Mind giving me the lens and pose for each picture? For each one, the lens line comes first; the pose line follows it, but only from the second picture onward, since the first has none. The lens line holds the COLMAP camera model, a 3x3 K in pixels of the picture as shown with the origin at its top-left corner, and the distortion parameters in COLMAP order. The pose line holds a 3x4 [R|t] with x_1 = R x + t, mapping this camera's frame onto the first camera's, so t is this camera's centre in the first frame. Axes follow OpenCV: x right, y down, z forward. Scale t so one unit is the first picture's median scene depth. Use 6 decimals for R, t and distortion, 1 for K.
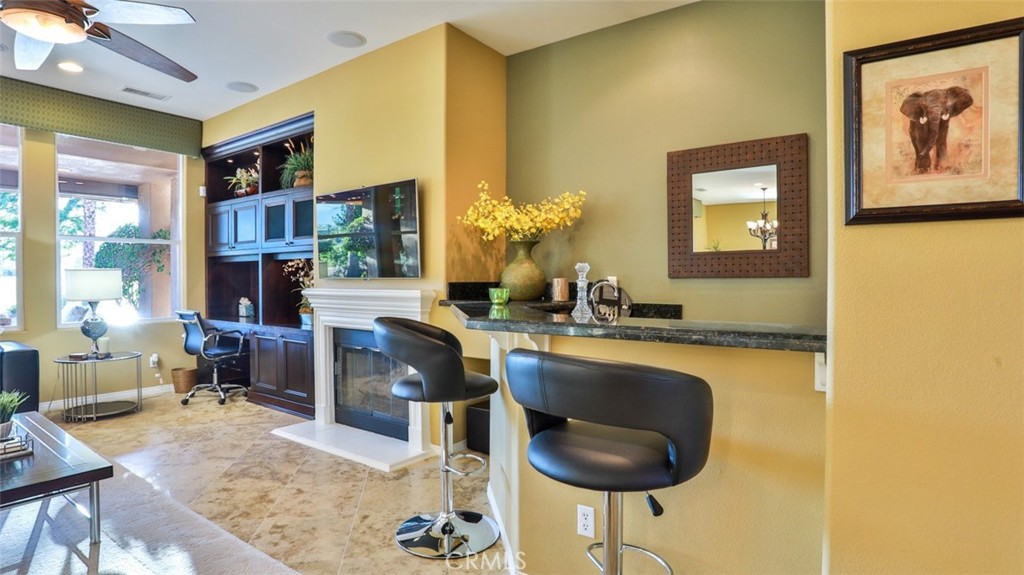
lens RADIAL K [[524.9, 0, 512.0], [0, 524.9, 287.5], [0, 0, 1]] dist [-0.096101, 0.038312]
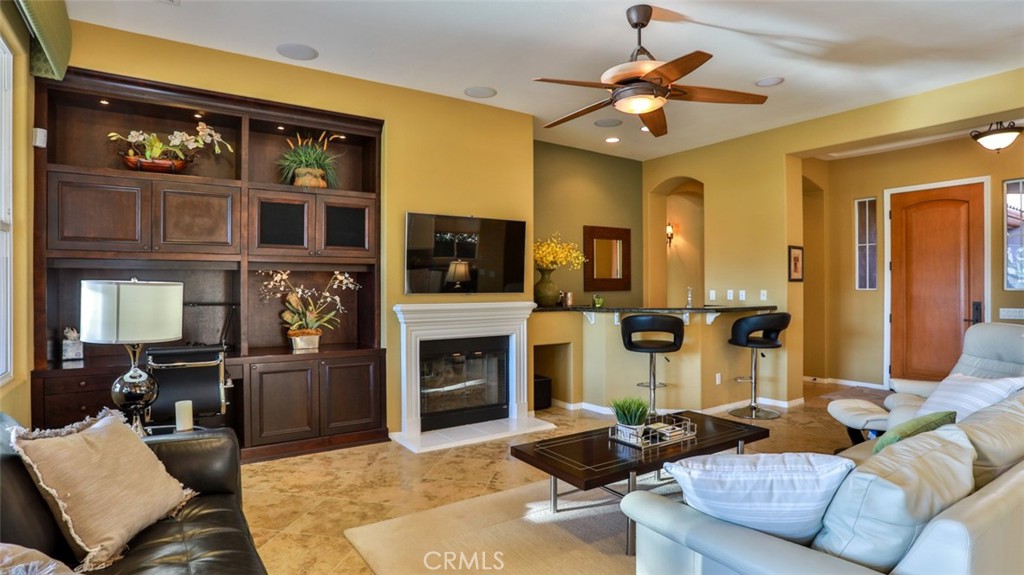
lens RADIAL K [[524.9, 0, 512.0], [0, 524.9, 287.5], [0, 0, 1]] dist [-0.096101, 0.038312]
pose [[0.365187, 0.000373, 0.930934, -1.176889], [0.016352, 0.999843, -0.006815, -0.018399], [-0.930790, 0.017711, 0.365124, 0.417314]]
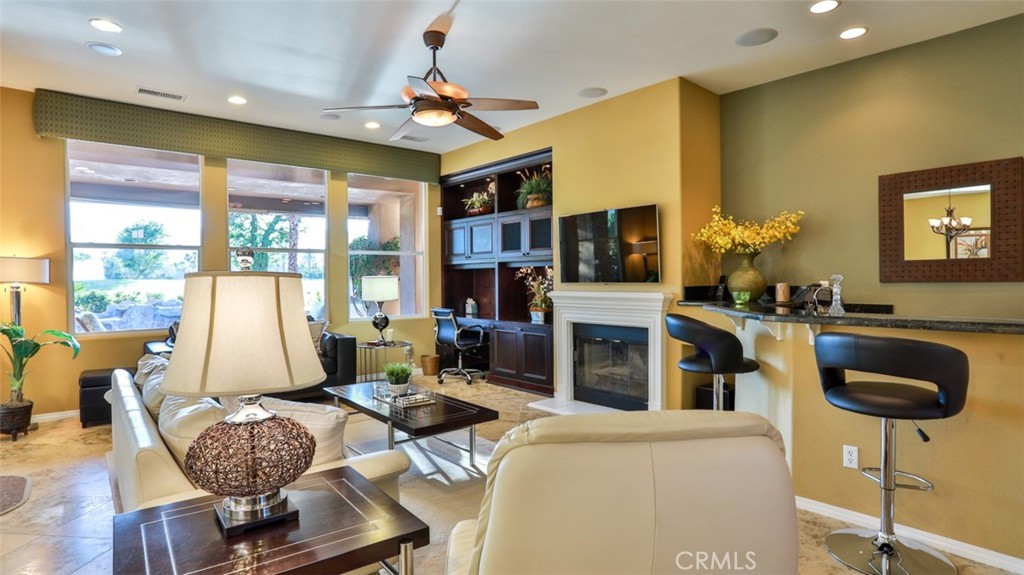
lens RADIAL K [[524.9, 0, 512.0], [0, 524.9, 287.5], [0, 0, 1]] dist [-0.096101, 0.038312]
pose [[0.969593, -0.003818, -0.244692, -0.169151], [0.004155, 0.999991, 0.000861, -0.008006], [0.244686, -0.001851, 0.969601, -0.230918]]
